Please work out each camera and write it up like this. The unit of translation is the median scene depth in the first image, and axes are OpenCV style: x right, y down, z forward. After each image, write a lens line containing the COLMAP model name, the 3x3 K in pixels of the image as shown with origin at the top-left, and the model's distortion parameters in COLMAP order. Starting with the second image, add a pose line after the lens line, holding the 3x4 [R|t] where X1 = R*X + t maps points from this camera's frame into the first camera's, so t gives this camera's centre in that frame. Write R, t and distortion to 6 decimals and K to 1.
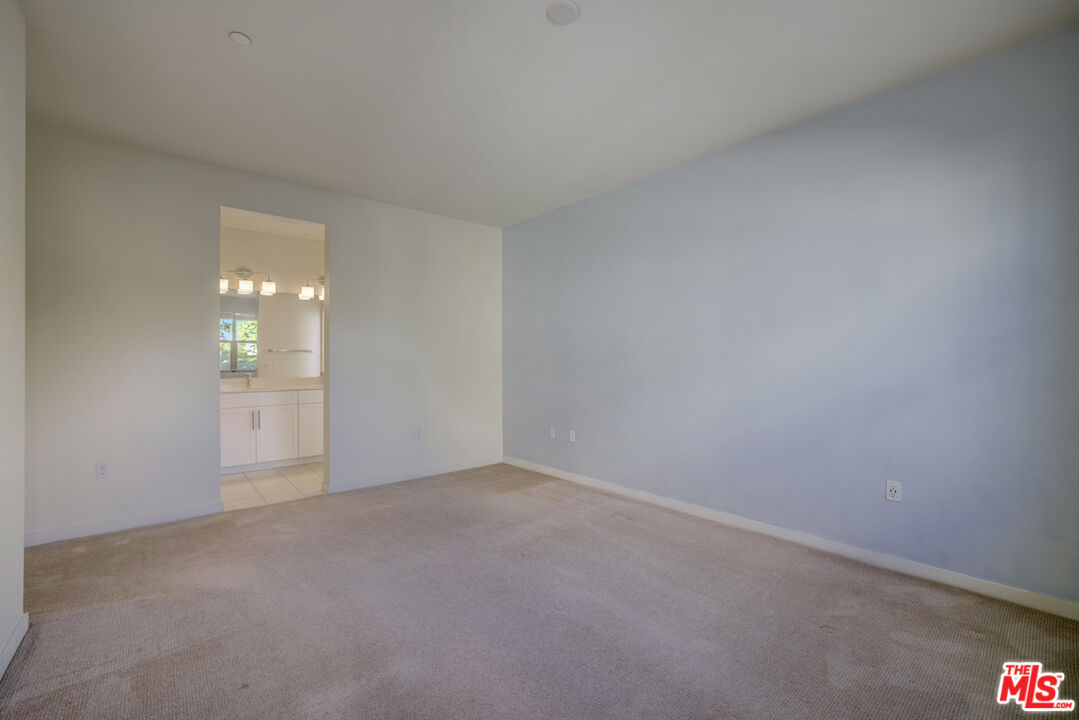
lens RADIAL K [[459.3, 0, 544.1], [0, 459.3, 356.7], [0, 0, 1]] dist [-0.051199, 0.019829]
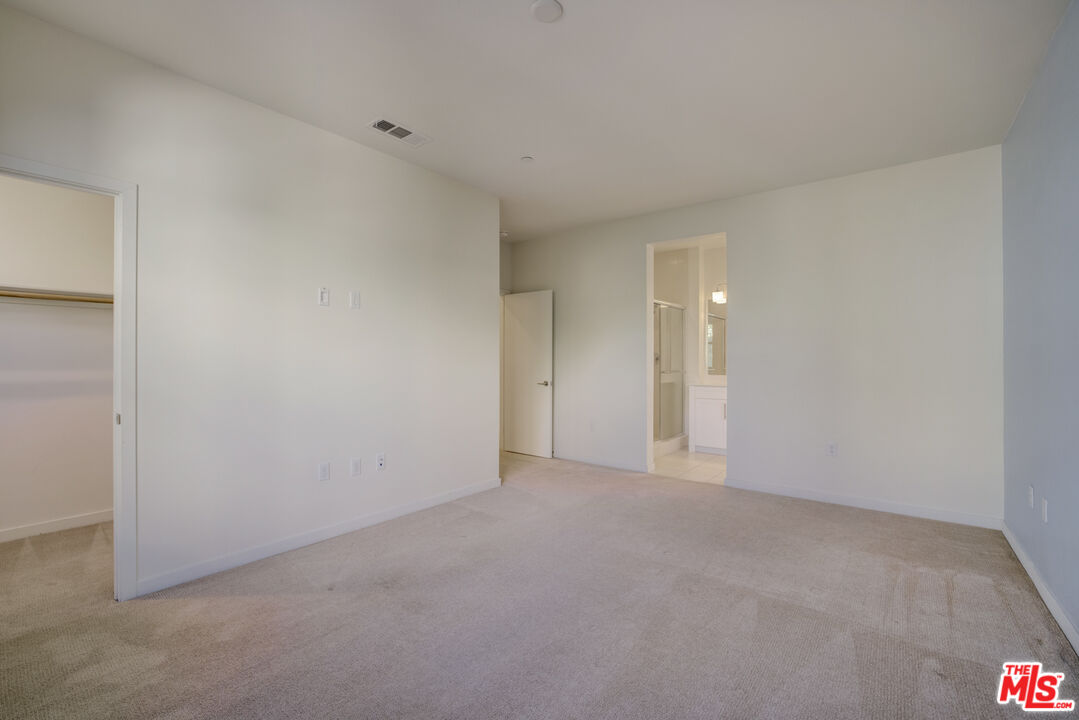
lens RADIAL K [[459.3, 0, 544.1], [0, 459.3, 356.7], [0, 0, 1]] dist [-0.051199, 0.019829]
pose [[0.182455, -0.005875, -0.983197, 0.476667], [-0.000838, 0.999981, -0.006131, 0.008475], [0.983214, 0.001942, 0.182446, 0.391195]]
